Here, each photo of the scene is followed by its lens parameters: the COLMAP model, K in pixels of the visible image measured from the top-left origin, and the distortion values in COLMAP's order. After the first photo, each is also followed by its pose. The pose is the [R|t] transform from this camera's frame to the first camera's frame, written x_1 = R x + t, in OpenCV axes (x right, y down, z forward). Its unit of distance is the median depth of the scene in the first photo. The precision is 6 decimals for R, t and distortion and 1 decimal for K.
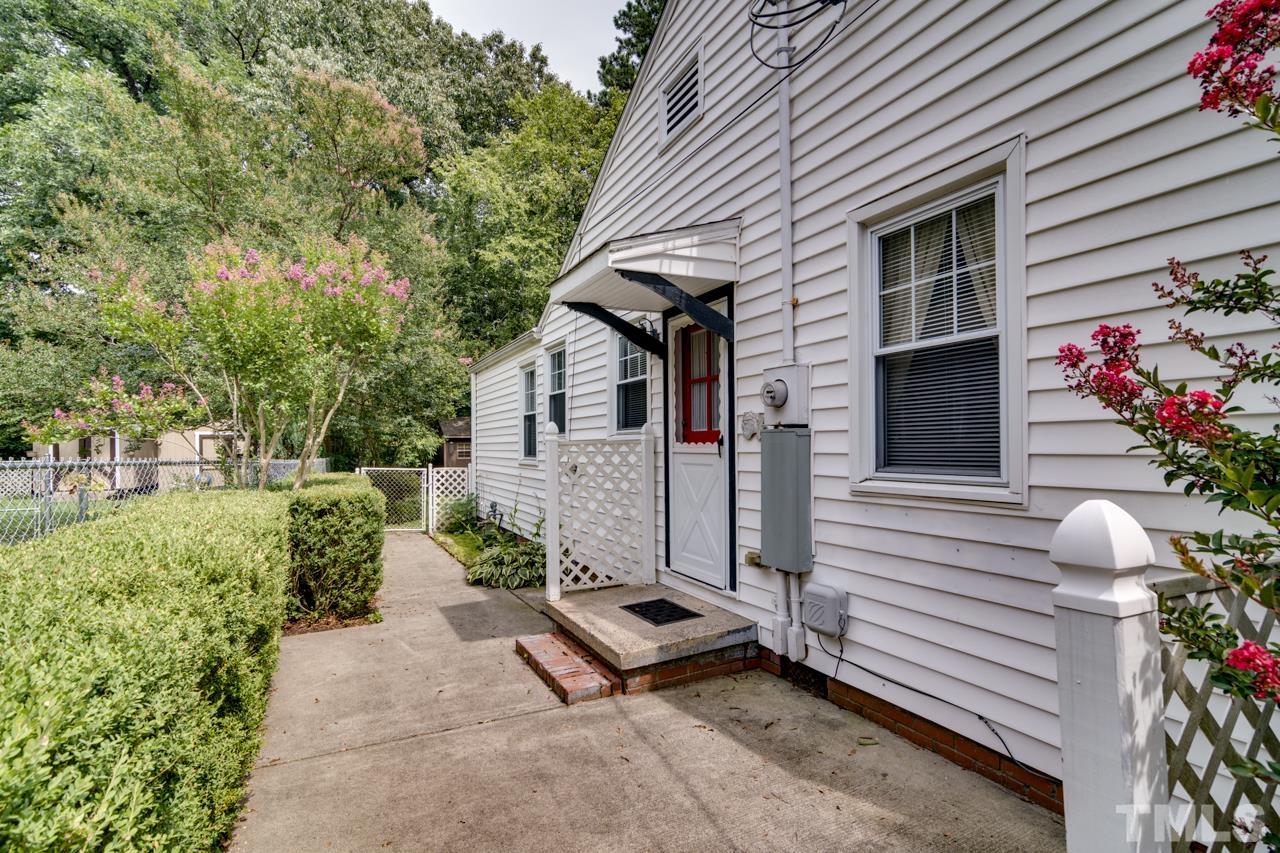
lens RADIAL K [[621.9, 0, 624.5], [0, 621.9, 452.7], [0, 0, 1]] dist [0.000966, 0.002217]
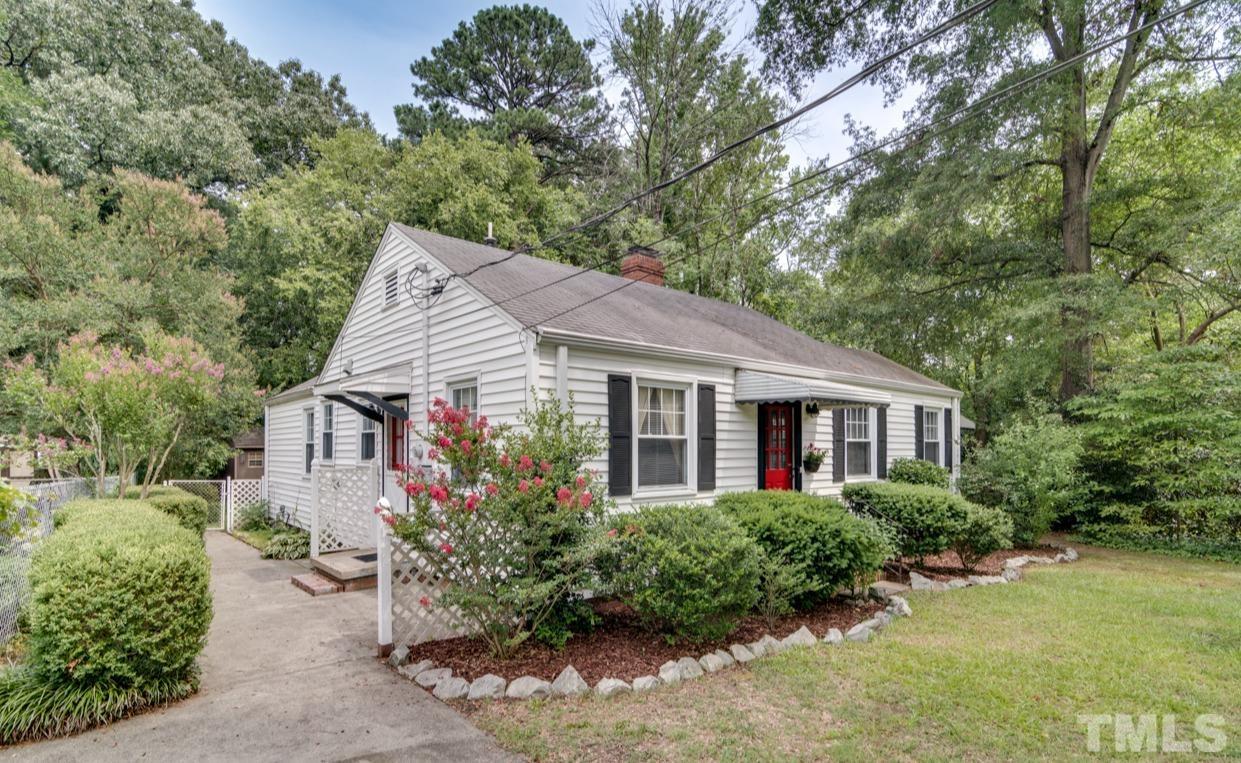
lens RADIAL K [[625.0, 0, 592.9], [0, 625.0, 444.6], [0, 0, 1]] dist [0.002732, 0.000798]
pose [[0.970243, 0.006431, 0.242046, 0.142742], [-0.001785, 0.999810, -0.019409, -0.035509], [-0.242125, 0.018399, 0.970071, -0.606765]]
